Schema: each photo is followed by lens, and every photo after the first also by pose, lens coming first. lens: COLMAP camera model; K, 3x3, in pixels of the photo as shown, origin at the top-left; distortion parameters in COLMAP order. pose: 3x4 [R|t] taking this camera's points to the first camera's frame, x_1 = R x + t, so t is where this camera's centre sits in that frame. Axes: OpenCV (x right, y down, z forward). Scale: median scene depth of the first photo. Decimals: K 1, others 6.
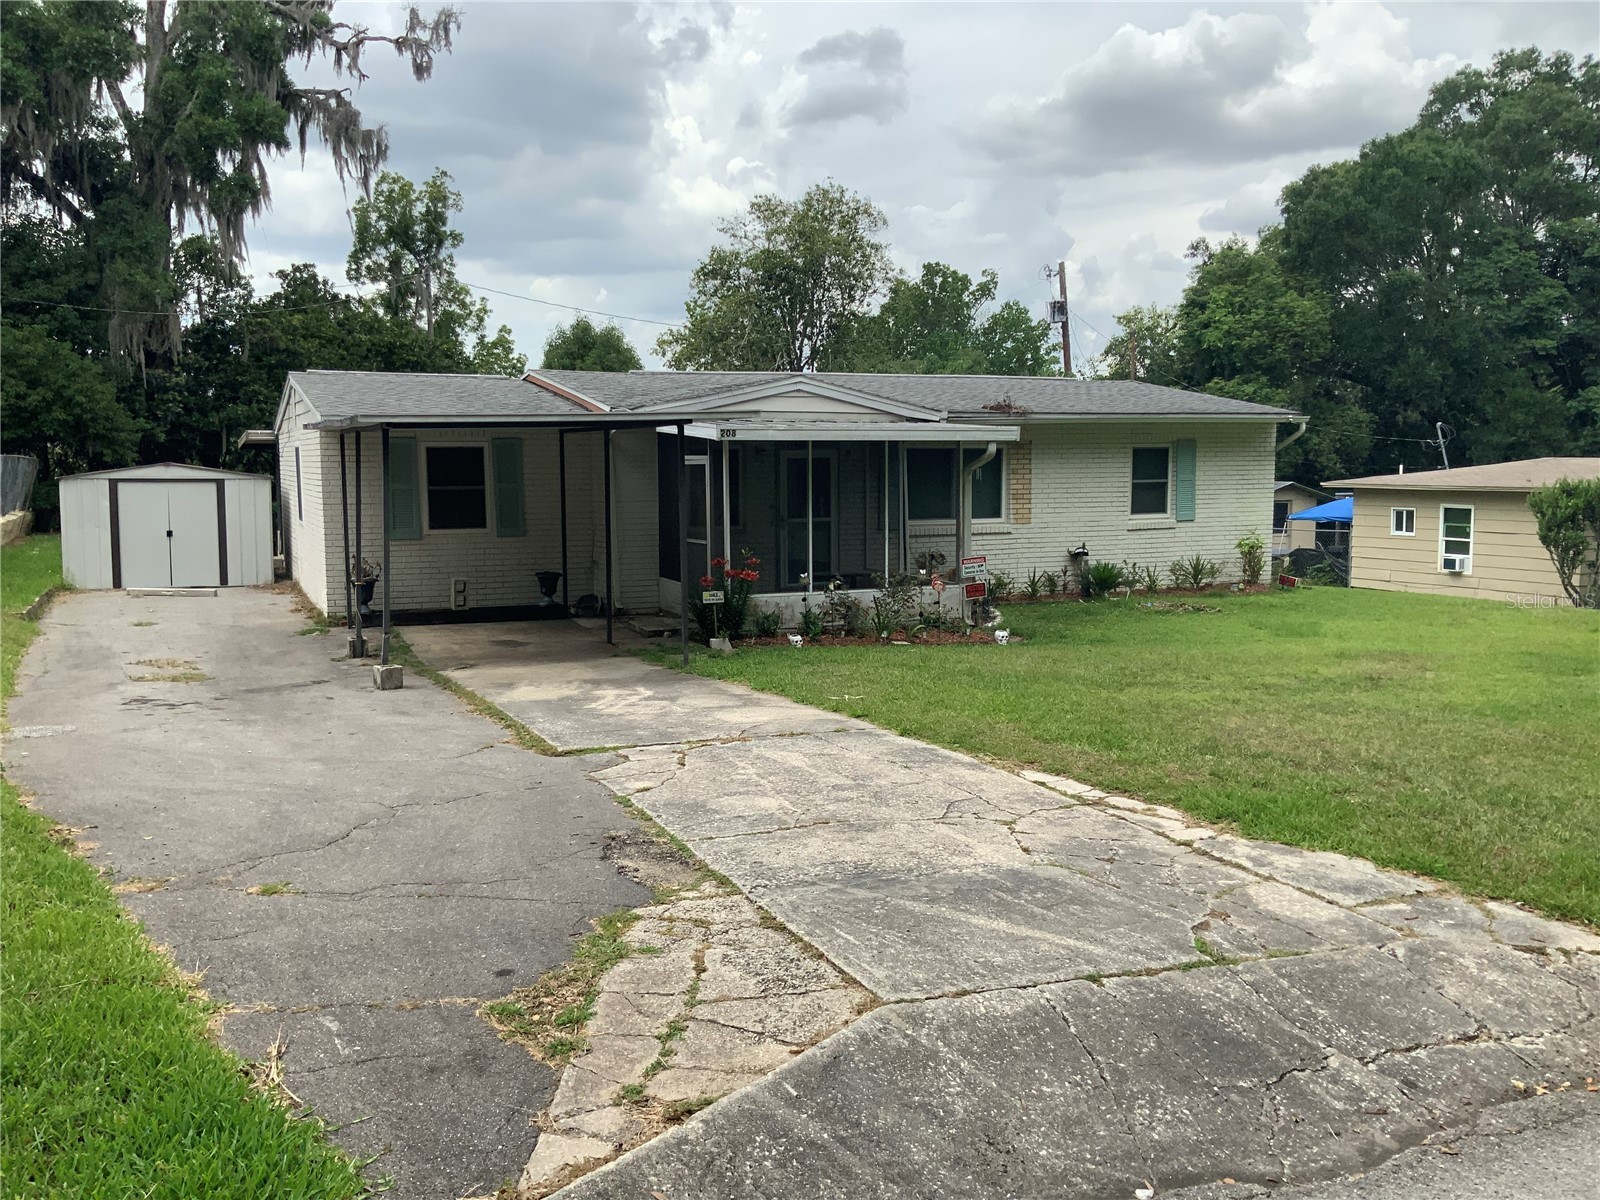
lens RADIAL K [[1321.7, 0, 791.3], [0, 1321.7, 598.5], [0, 0, 1]] dist [0.151699, -0.297633]
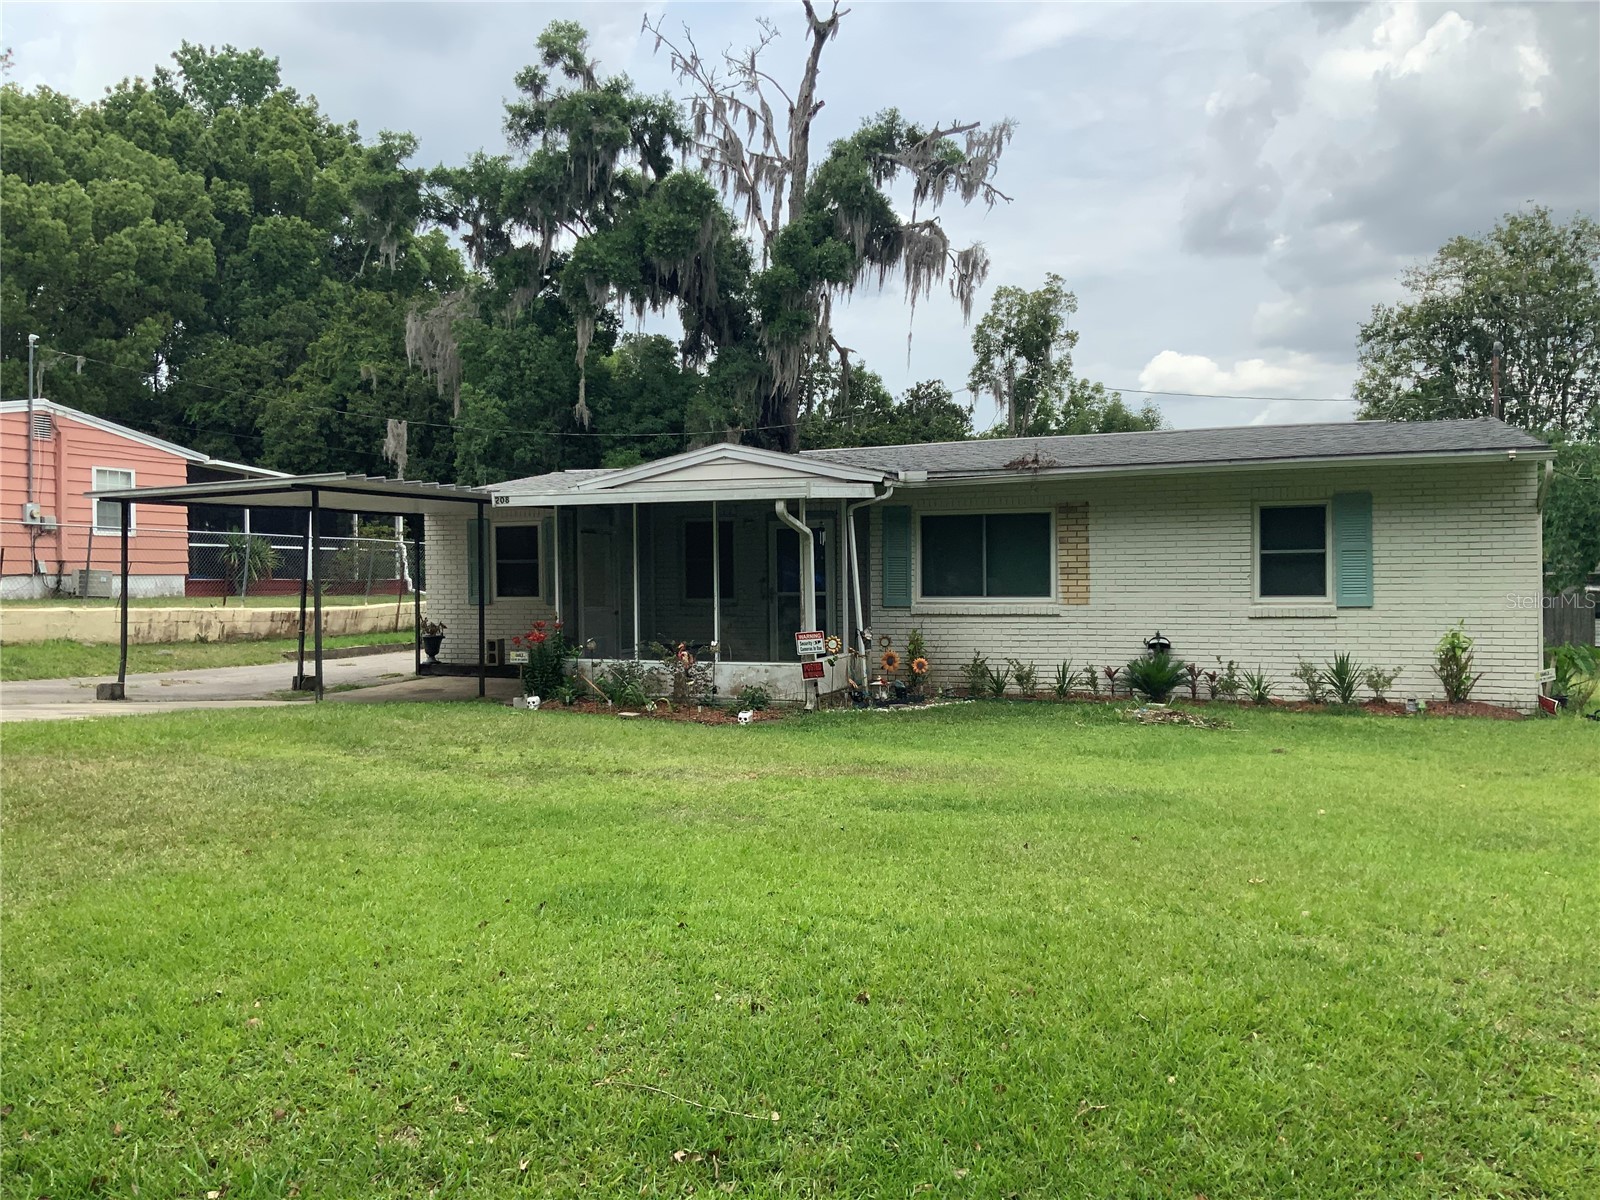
lens RADIAL K [[1321.7, 0, 791.3], [0, 1321.7, 598.5], [0, 0, 1]] dist [0.151699, -0.297633]
pose [[0.688804, 0.009727, -0.724882, 0.611776], [-0.071770, 0.995913, -0.054835, -0.003520], [0.721386, 0.089796, 0.686687, 0.310960]]
